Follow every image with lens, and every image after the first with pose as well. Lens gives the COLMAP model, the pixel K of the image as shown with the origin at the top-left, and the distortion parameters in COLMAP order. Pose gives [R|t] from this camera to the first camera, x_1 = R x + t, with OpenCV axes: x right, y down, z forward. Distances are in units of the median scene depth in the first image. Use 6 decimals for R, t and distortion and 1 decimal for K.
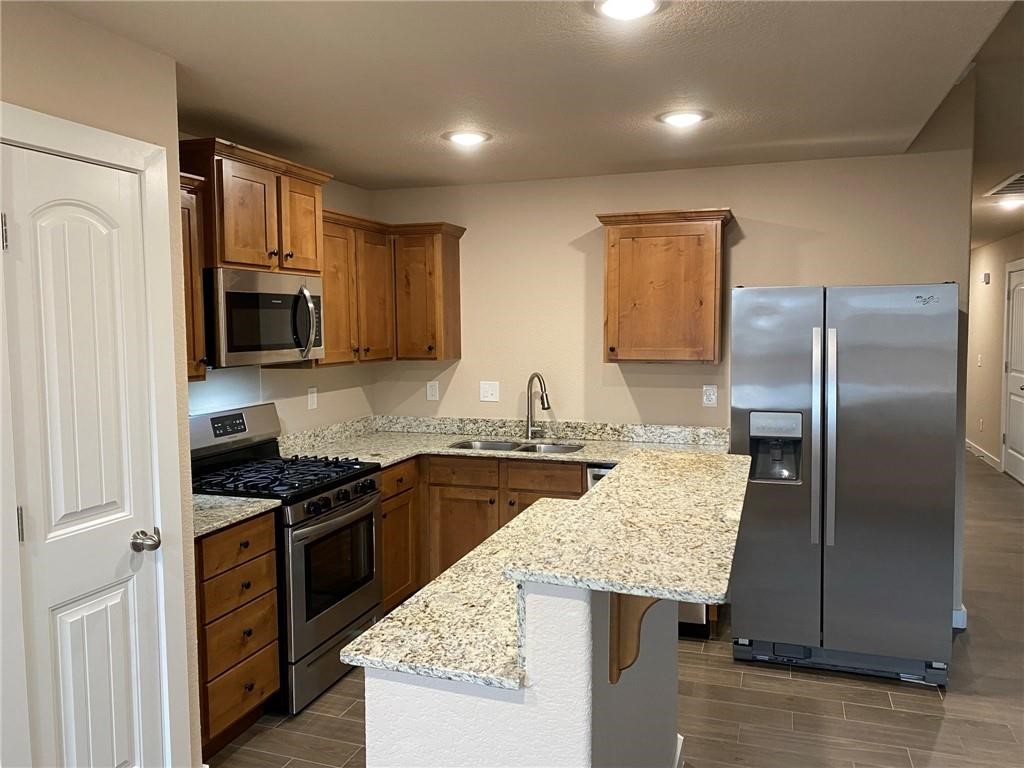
lens RADIAL K [[777.9, 0, 513.7], [0, 777.9, 379.1], [0, 0, 1]] dist [0.060268, -0.085712]
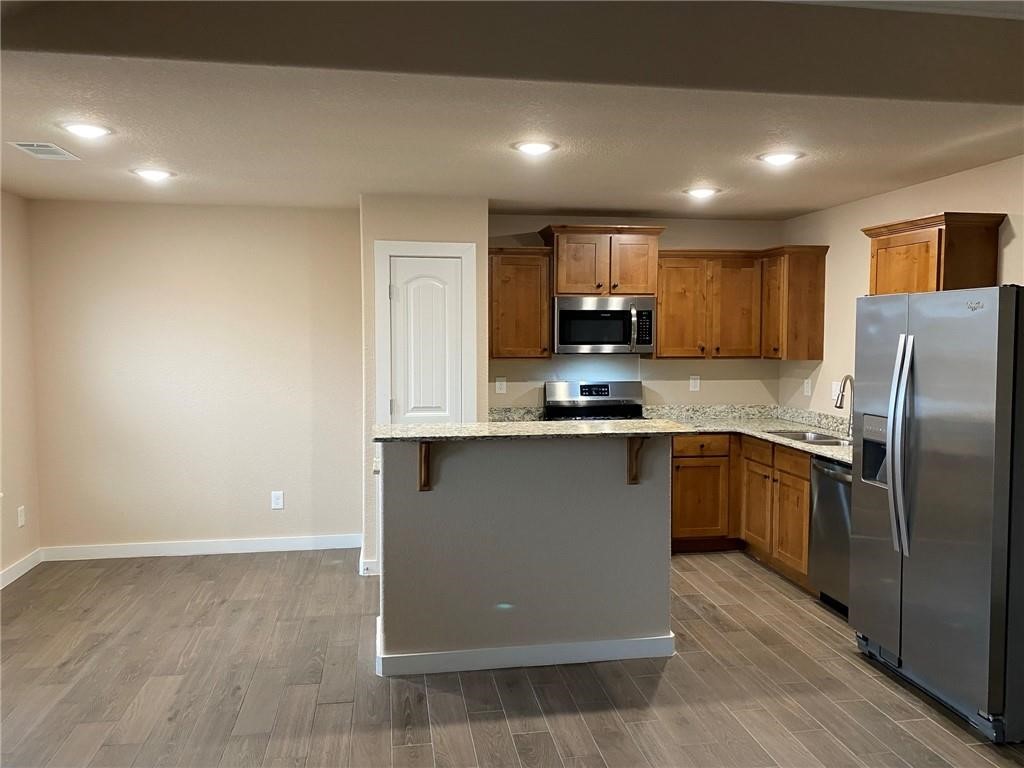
lens RADIAL K [[777.9, 0, 509.4], [0, 777.9, 380.0], [0, 0, 1]] dist [0.060268, -0.085712]
pose [[0.470139, 0.064440, -0.880237, 0.964249], [-0.070354, 0.996894, 0.035404, -0.008242], [0.879784, 0.045283, 0.473213, 0.075625]]
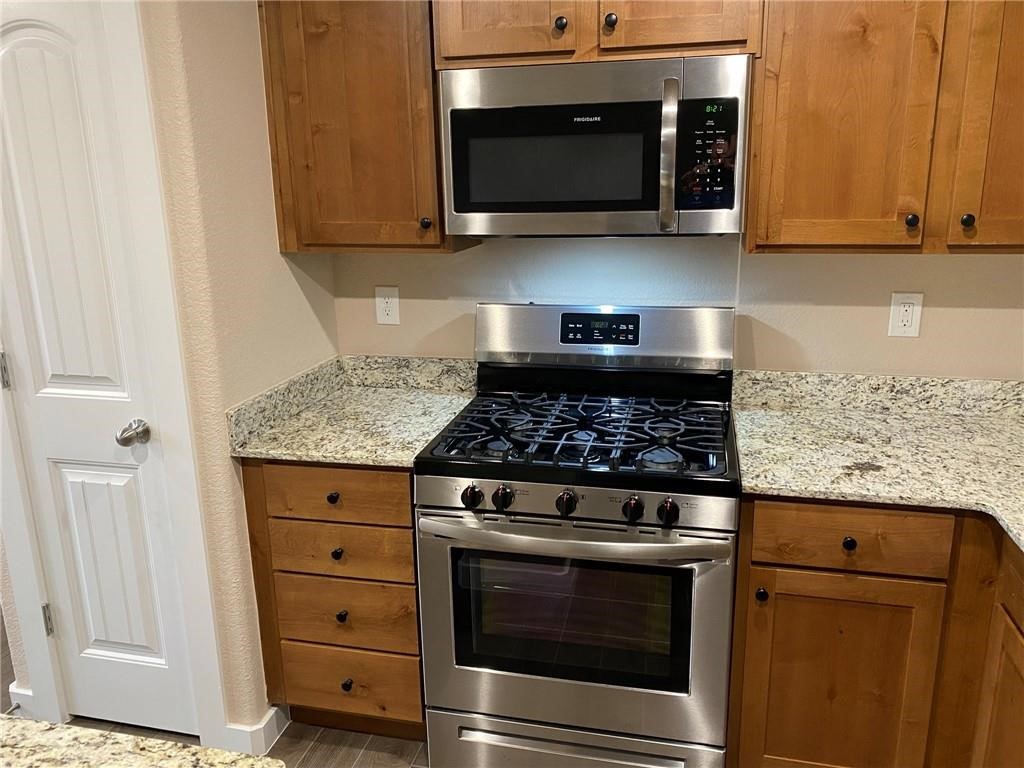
lens RADIAL K [[777.9, 0, 518.2], [0, 777.9, 376.8], [0, 0, 1]] dist [0.060268, -0.085712]
pose [[0.095315, 0.254725, -0.962305, 0.242350], [-0.054966, 0.966578, 0.250412, -0.057503], [0.993929, 0.029026, 0.106130, 0.857317]]
